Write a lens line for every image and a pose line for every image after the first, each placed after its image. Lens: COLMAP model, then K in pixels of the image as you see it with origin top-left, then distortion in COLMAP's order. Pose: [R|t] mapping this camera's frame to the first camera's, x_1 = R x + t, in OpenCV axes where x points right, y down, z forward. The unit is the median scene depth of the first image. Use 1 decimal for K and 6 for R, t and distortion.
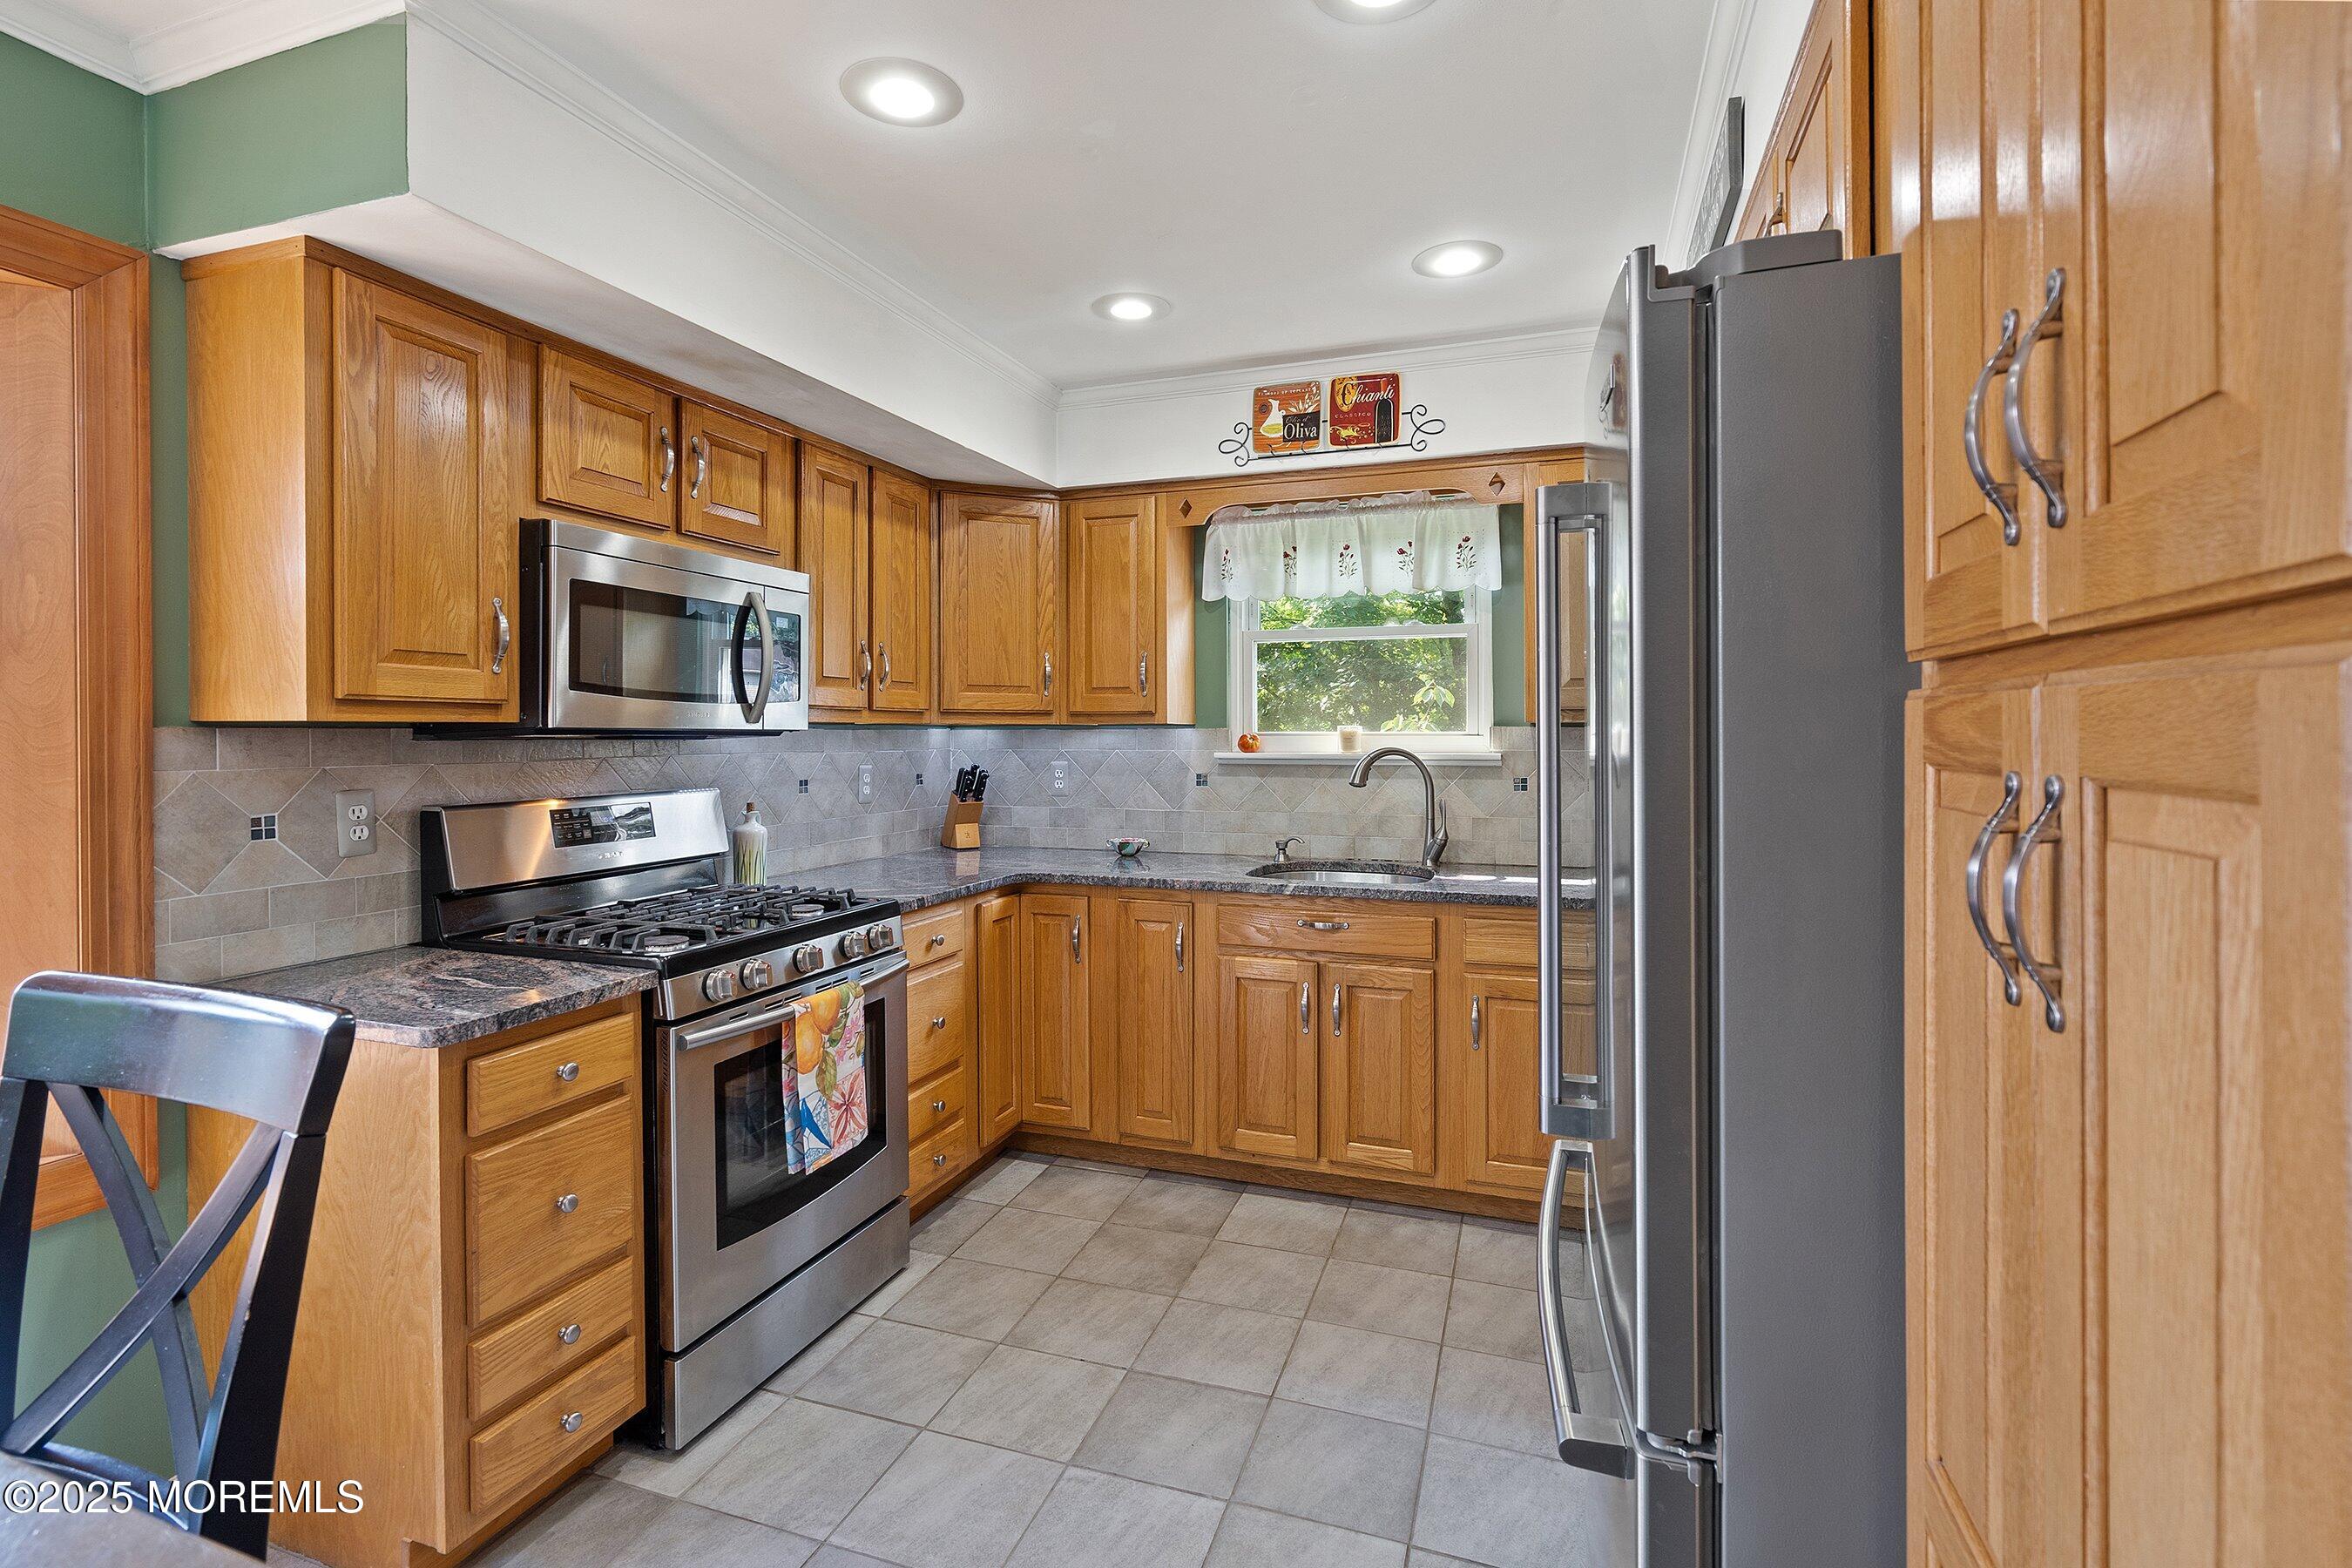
lens RADIAL K [[1095.8, 0, 1170.2], [0, 1095.8, 737.9], [0, 0, 1]] dist [-0.006332, -0.000326]
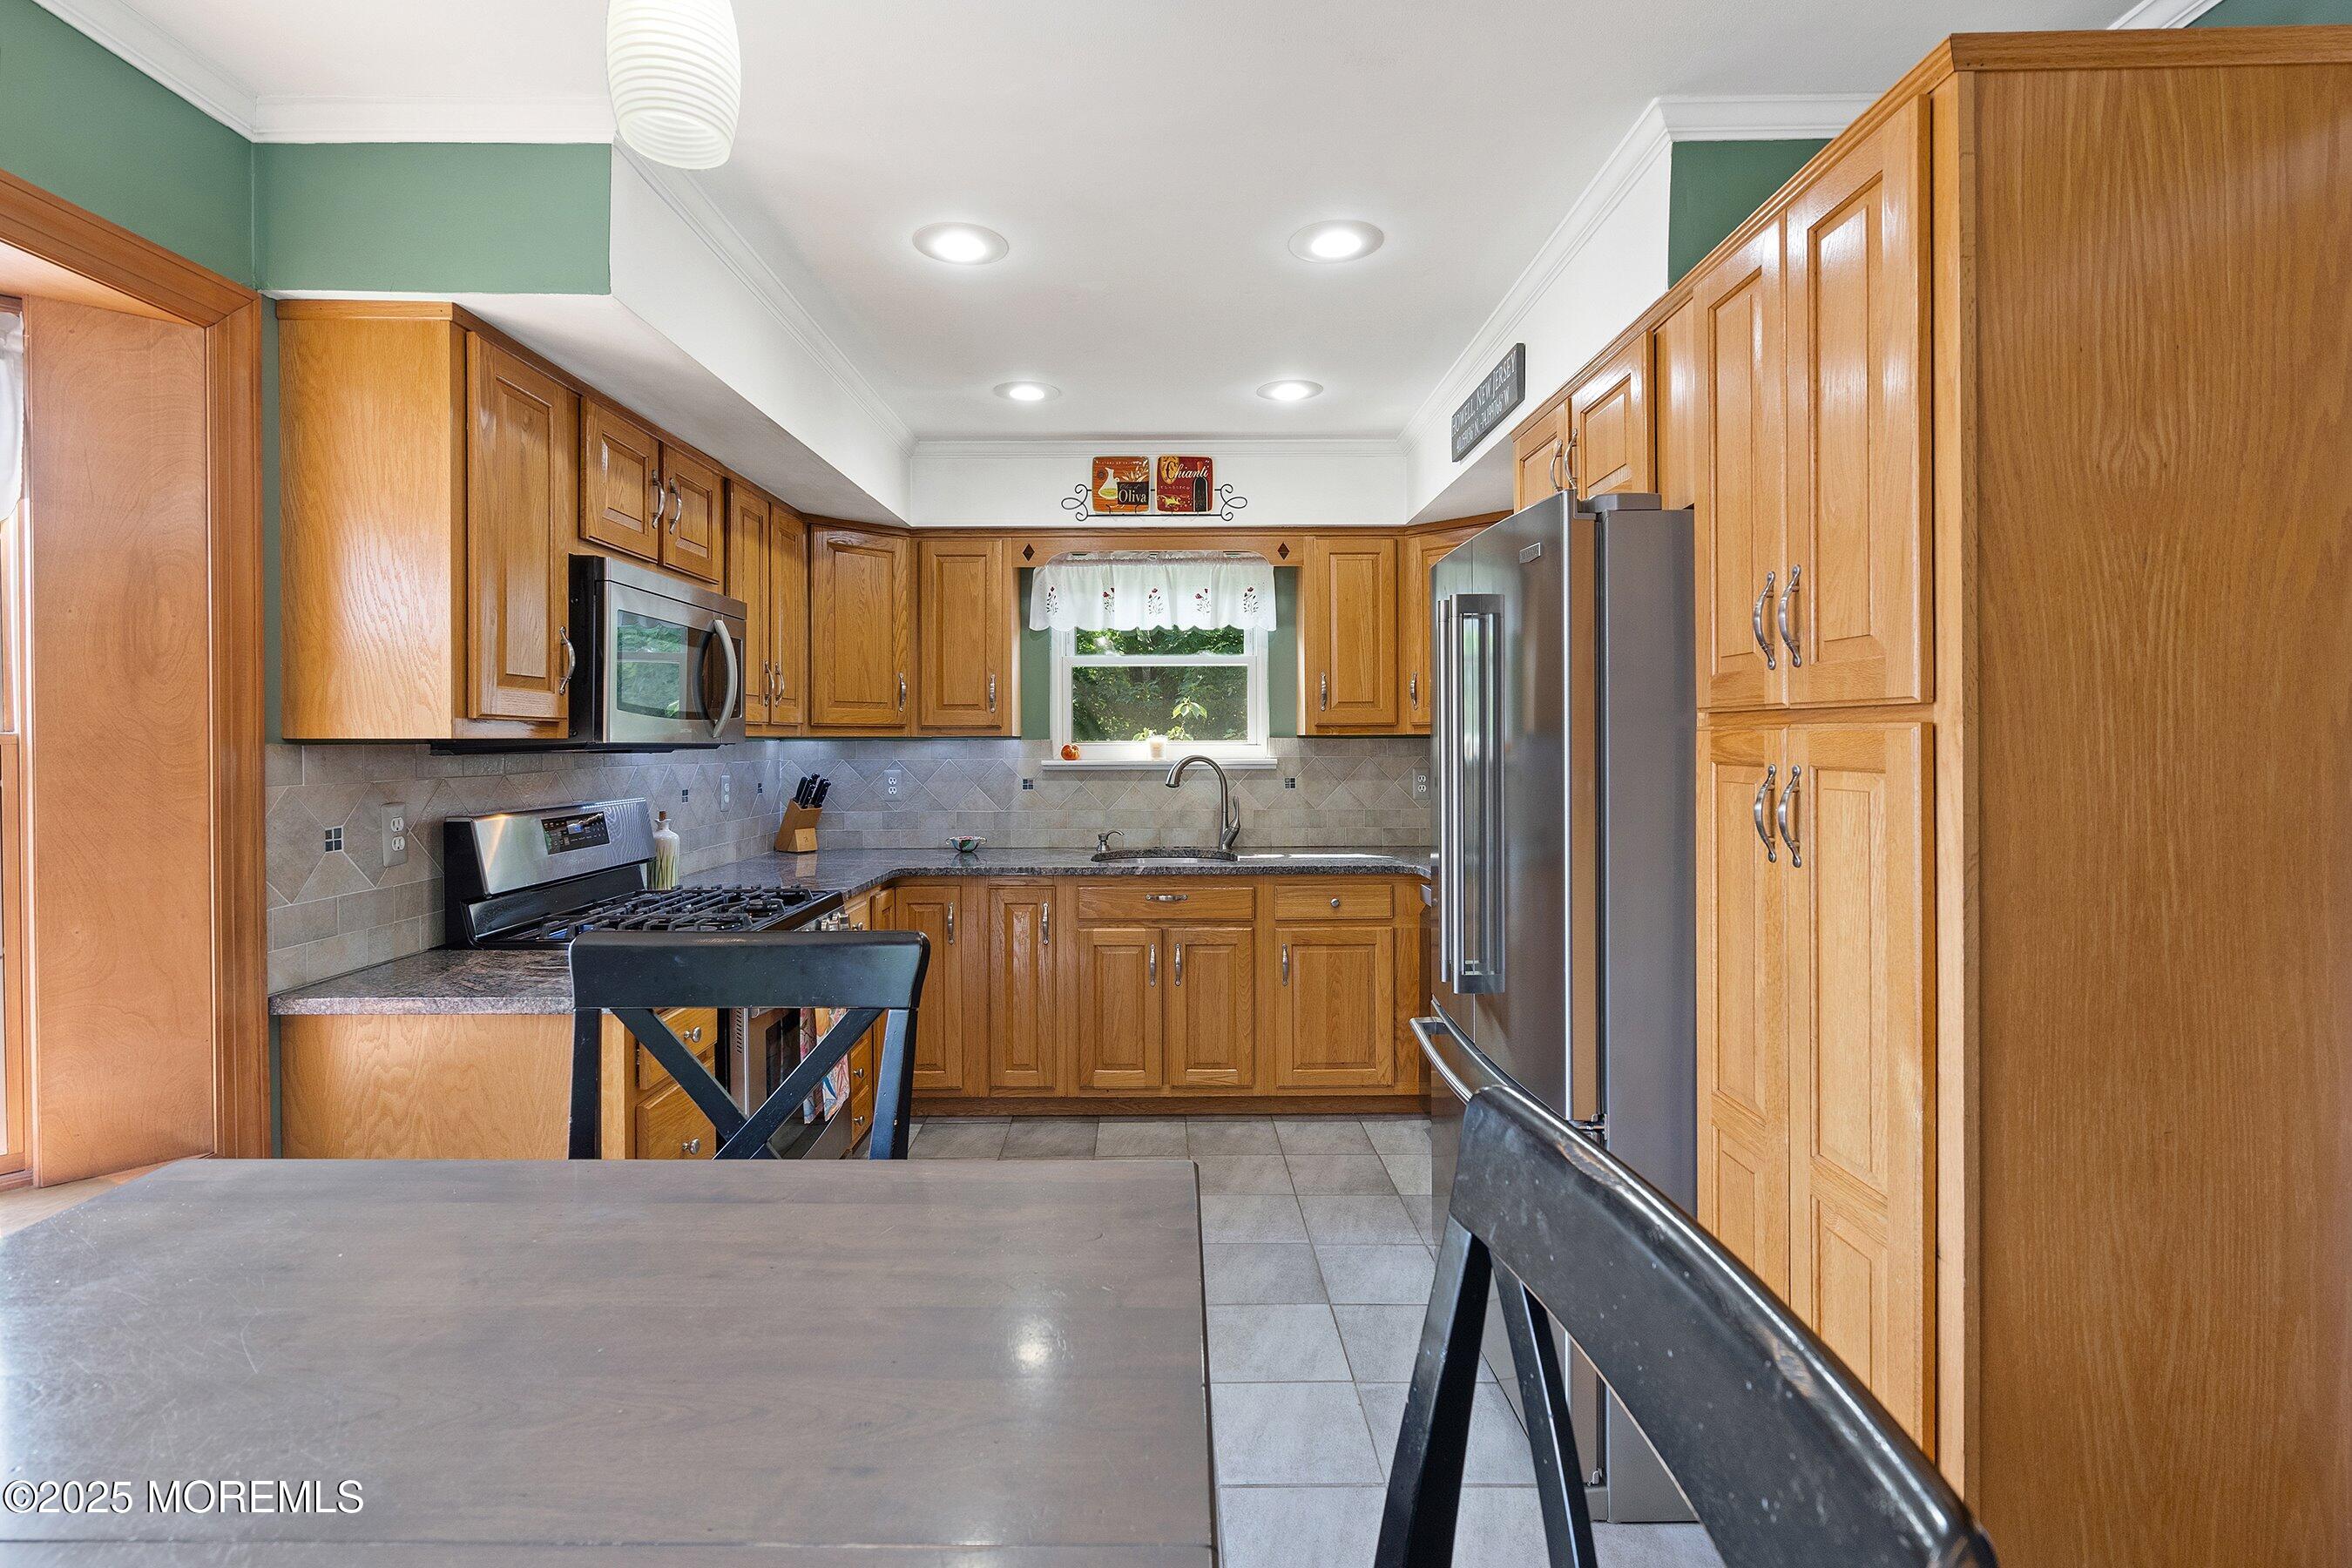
lens RADIAL K [[1099.5, 0, 1171.0], [0, 1099.5, 746.0], [0, 0, 1]] dist [-0.004535, 0.000202]
pose [[0.938380, -0.004354, 0.345579, -0.268100], [0.004110, 0.999991, 0.001439, -0.003683], [-0.345582, 0.000070, 0.938389, -0.165805]]
